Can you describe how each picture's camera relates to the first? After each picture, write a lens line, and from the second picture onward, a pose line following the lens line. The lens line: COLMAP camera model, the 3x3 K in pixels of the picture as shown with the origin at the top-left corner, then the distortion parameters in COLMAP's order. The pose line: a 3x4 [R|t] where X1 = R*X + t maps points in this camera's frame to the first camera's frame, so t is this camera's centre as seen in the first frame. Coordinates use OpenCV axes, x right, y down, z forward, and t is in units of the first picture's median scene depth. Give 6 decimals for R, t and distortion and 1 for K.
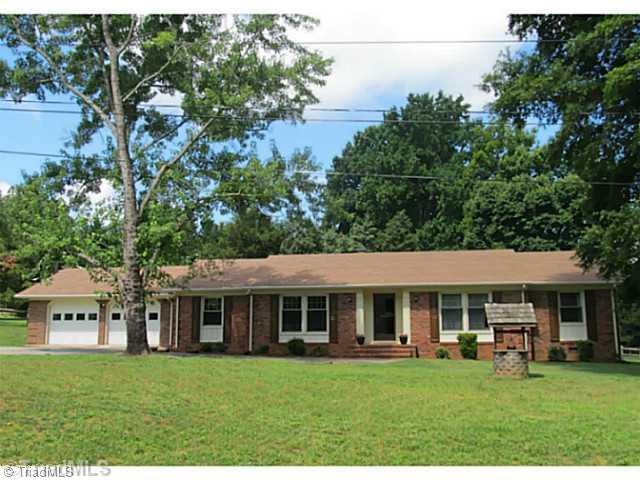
lens RADIAL K [[474.7, 0, 286.7], [0, 474.7, 238.3], [0, 0, 1]] dist [-0.007897, 0.001802]
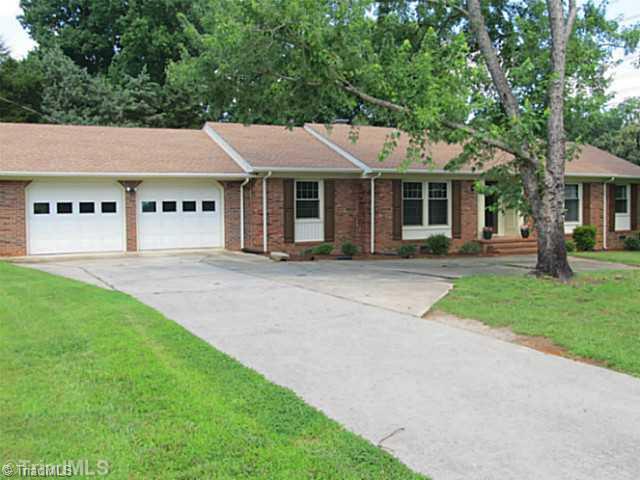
lens RADIAL K [[695.3, 0, 320.0], [0, 695.3, 240.0], [0, 0, 1]] dist [-0.012212, -0.008302]
pose [[0.821968, -0.023759, 0.569038, -0.790087], [-0.091764, 0.980551, 0.173493, 0.031169], [-0.562093, -0.194823, 0.803801, 0.142242]]
